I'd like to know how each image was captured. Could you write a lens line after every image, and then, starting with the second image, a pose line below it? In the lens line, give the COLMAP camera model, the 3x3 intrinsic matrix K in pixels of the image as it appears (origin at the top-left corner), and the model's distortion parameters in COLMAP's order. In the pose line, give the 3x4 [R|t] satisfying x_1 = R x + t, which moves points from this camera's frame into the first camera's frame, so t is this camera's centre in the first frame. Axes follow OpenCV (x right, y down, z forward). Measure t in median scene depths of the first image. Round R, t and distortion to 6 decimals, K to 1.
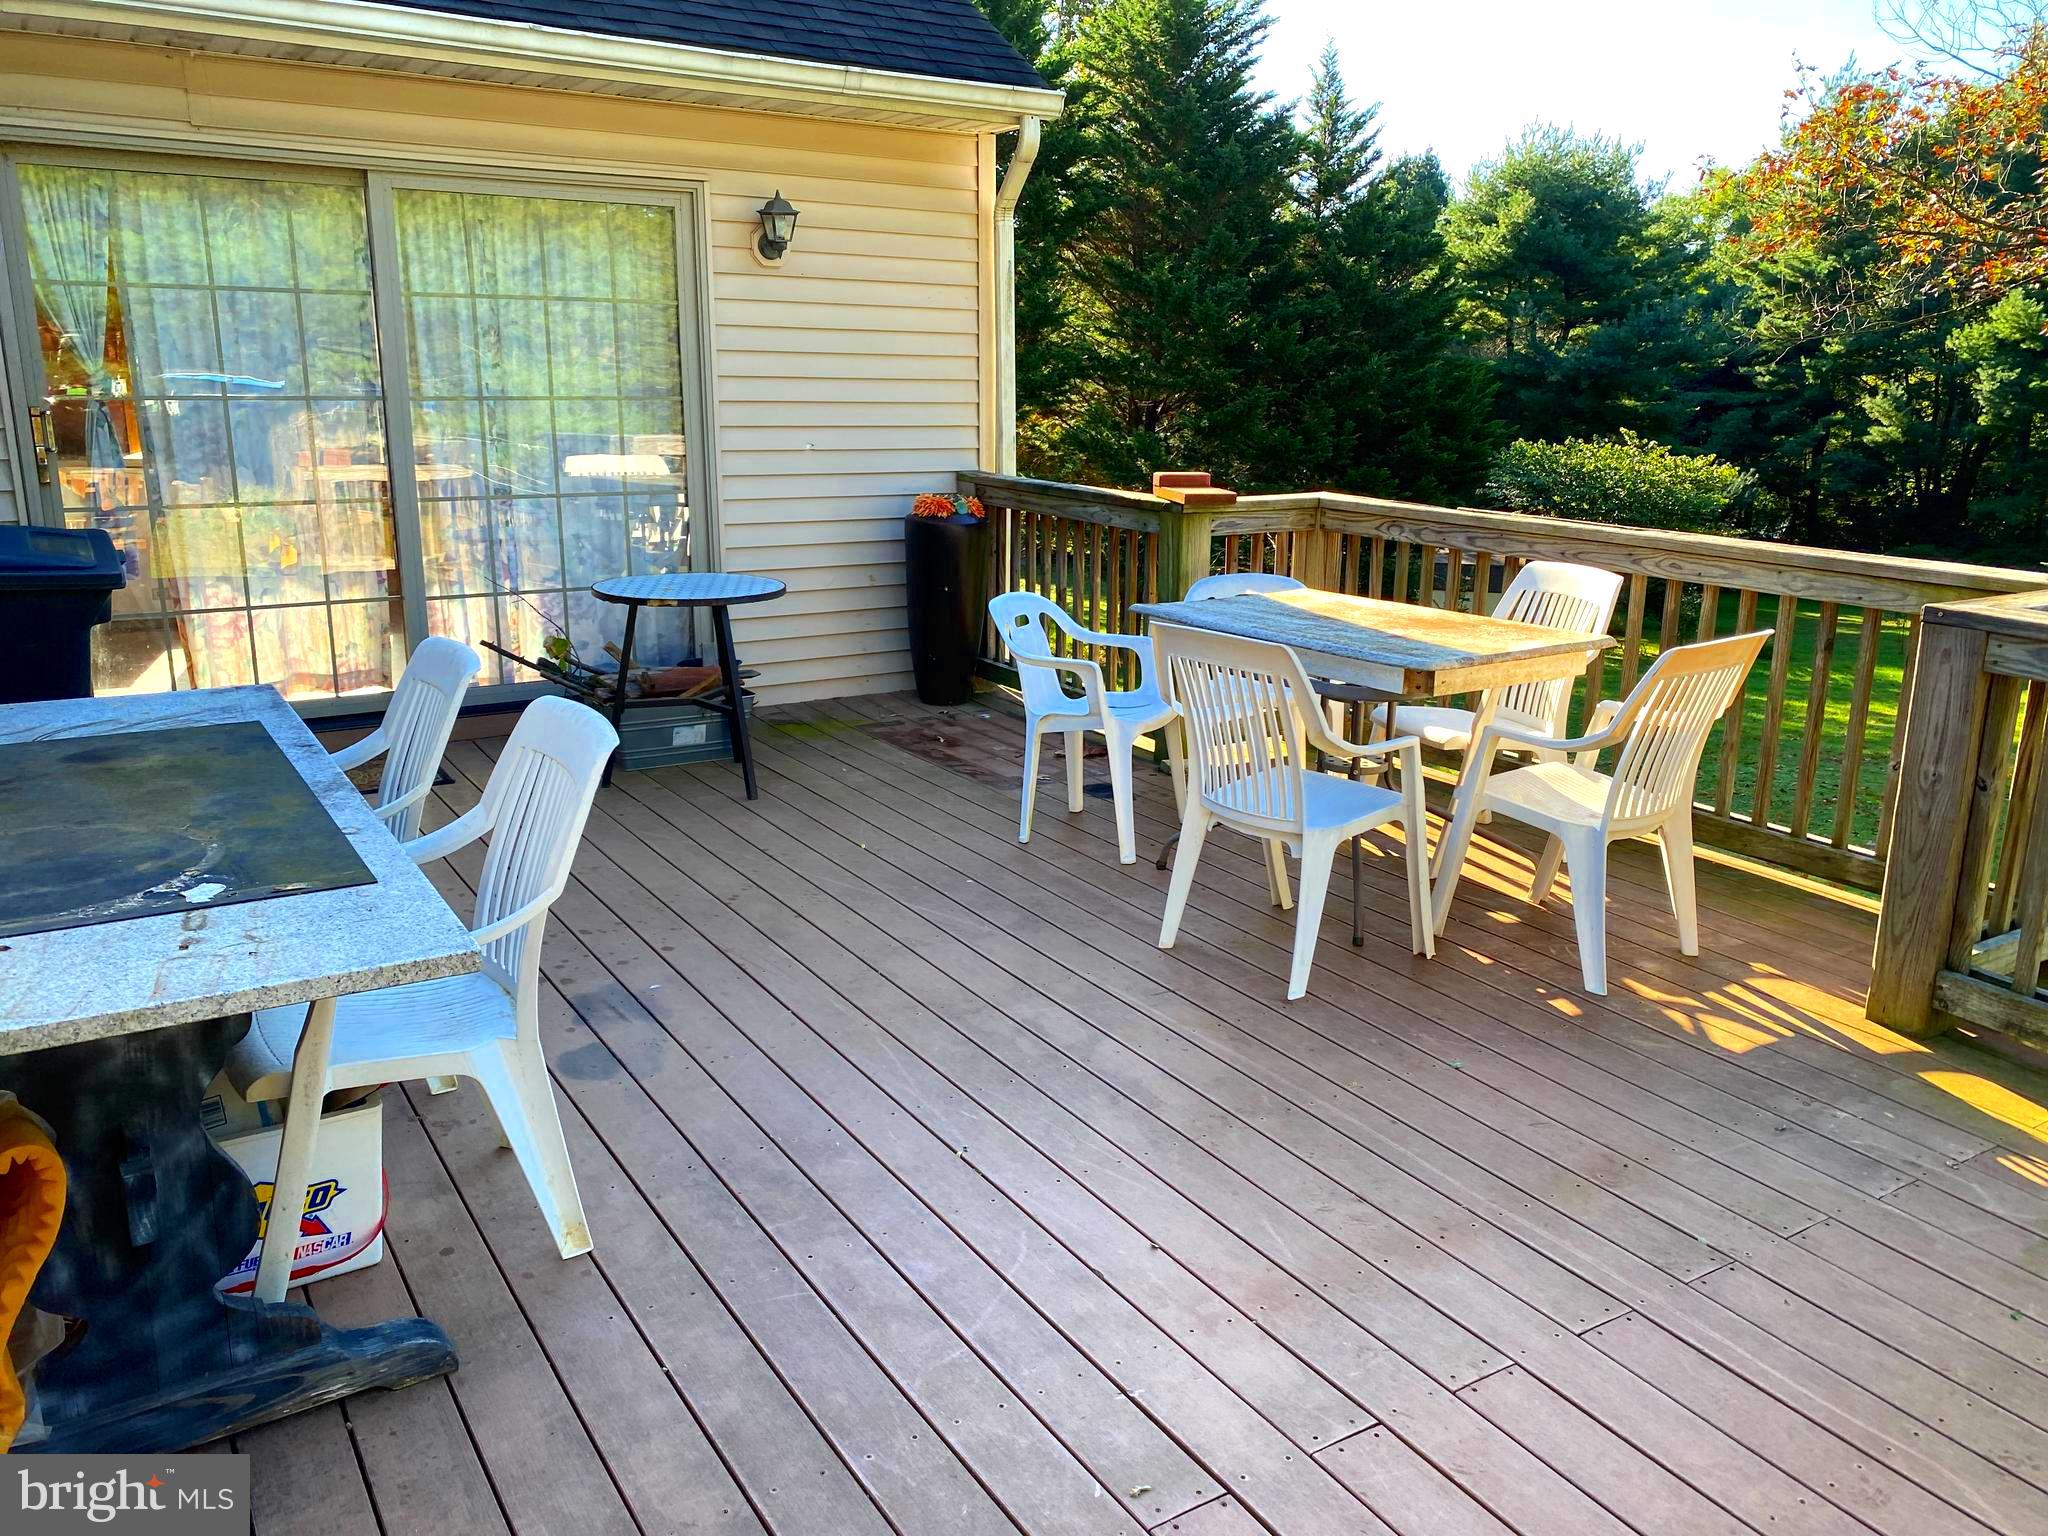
lens RADIAL K [[1578.4, 0, 1022.5], [0, 1578.4, 767.5], [0, 0, 1]] dist [0.003098, 0.001726]
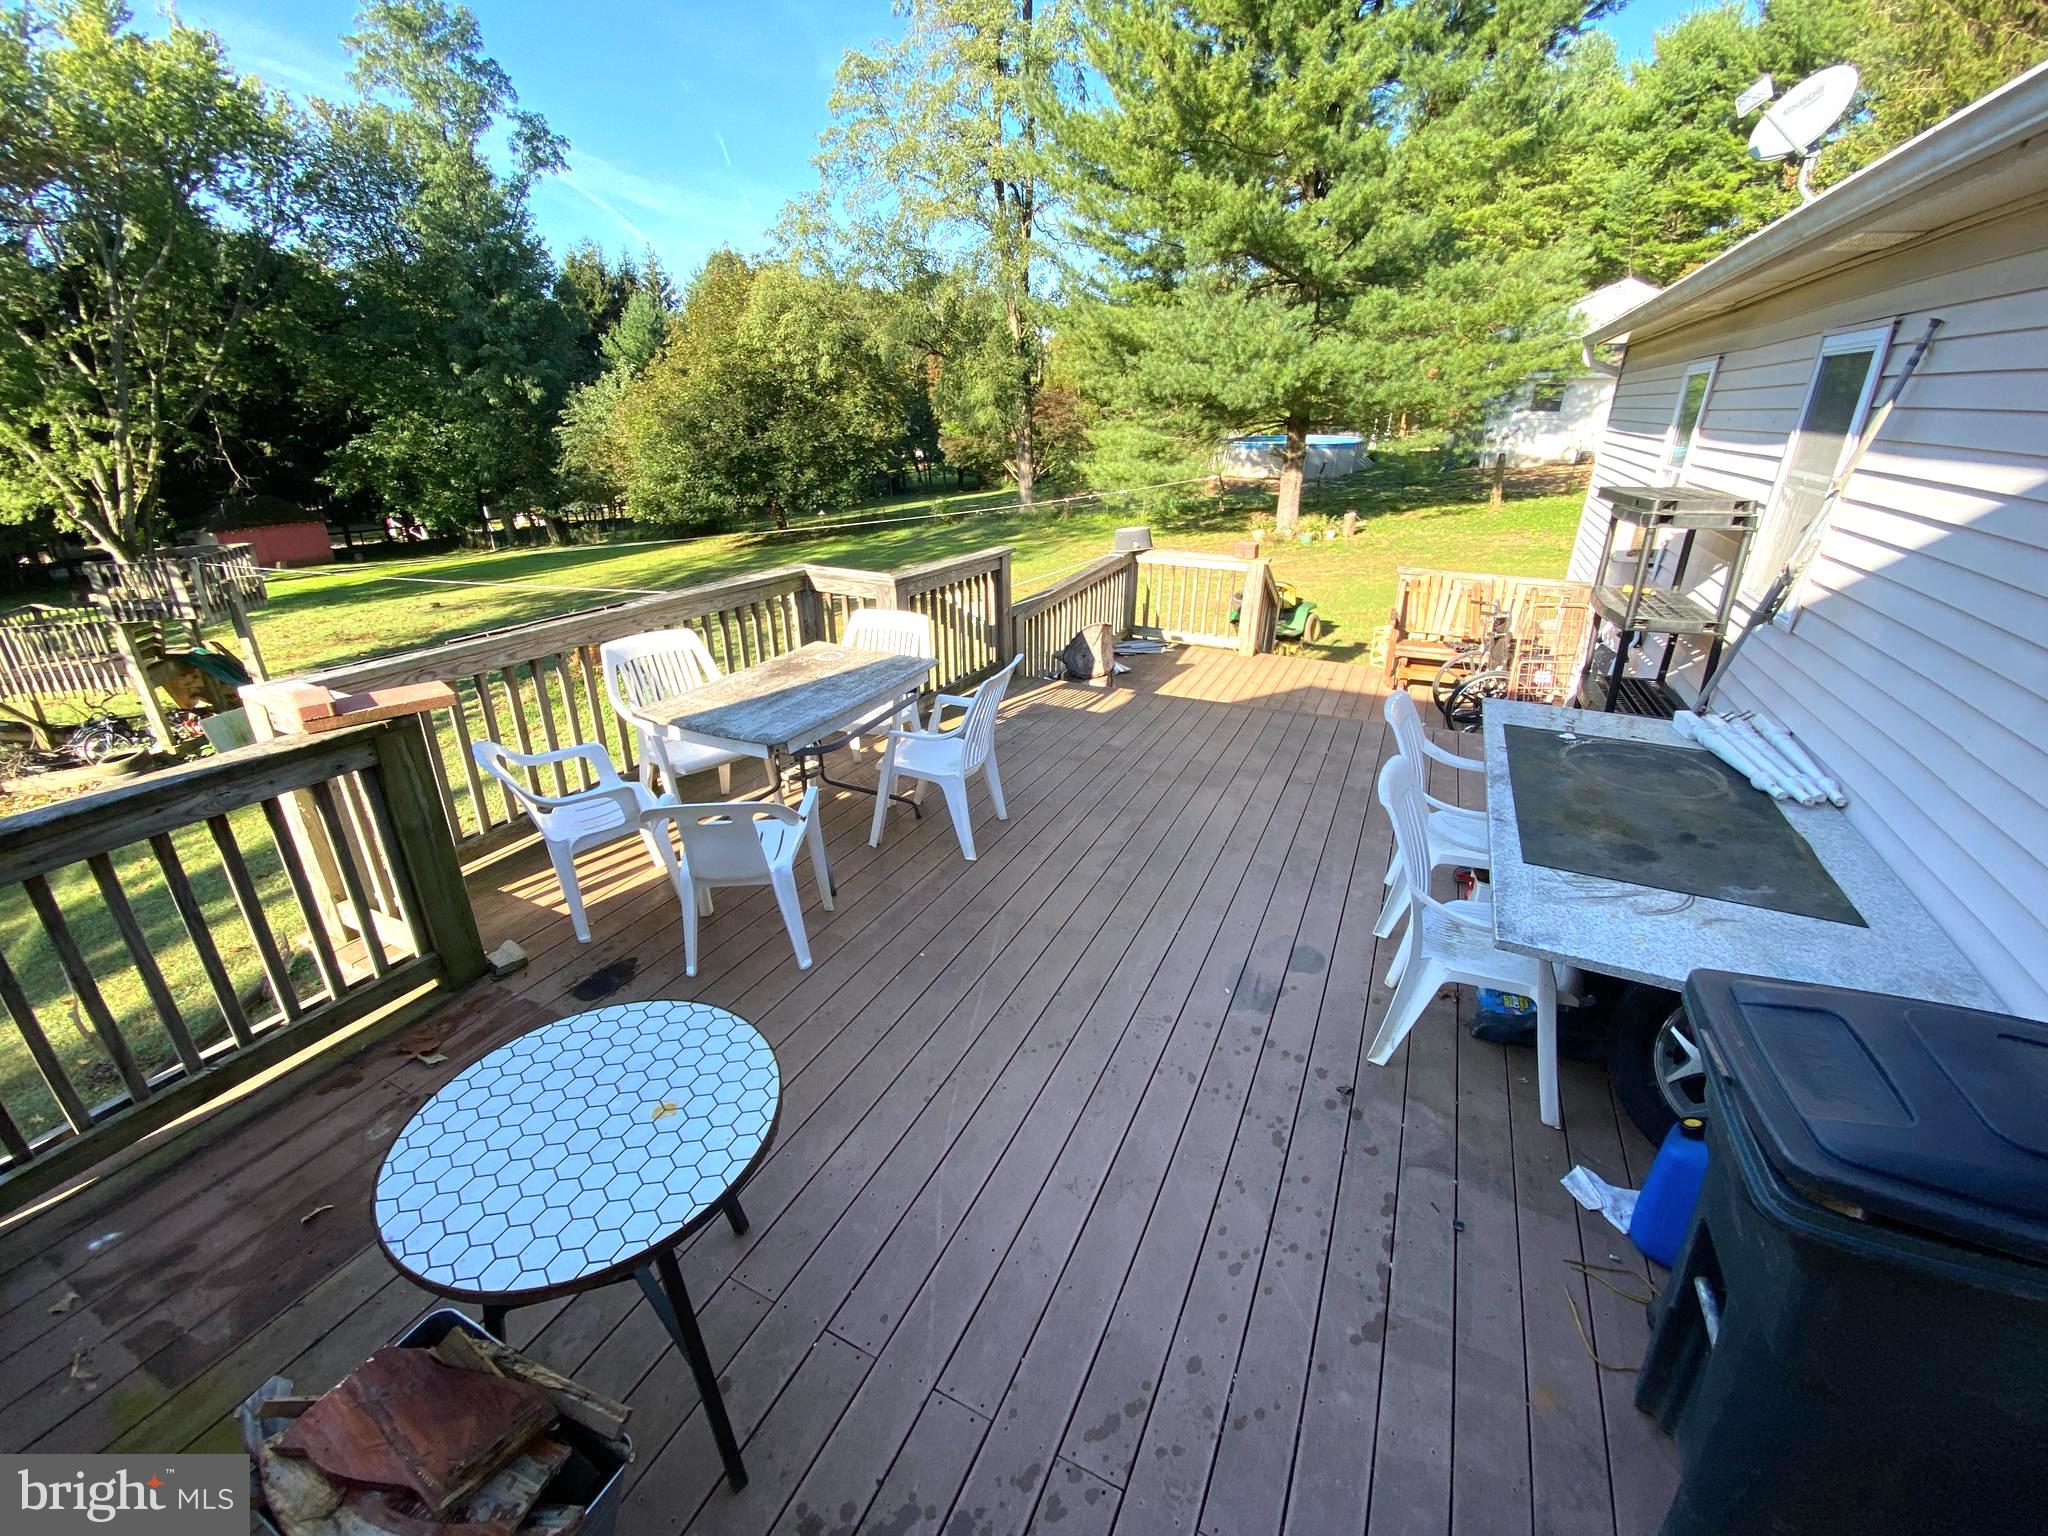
lens RADIAL K [[826.6, 0, 1015.6], [0, 826.6, 773.8], [0, 0, 1]] dist [-0.001489, -0.000166]
pose [[-0.536553, -0.351206, 0.767310, -0.919096], [0.195629, 0.832740, 0.517951, -0.655218], [-0.820877, 0.428017, -0.378103, 1.919658]]
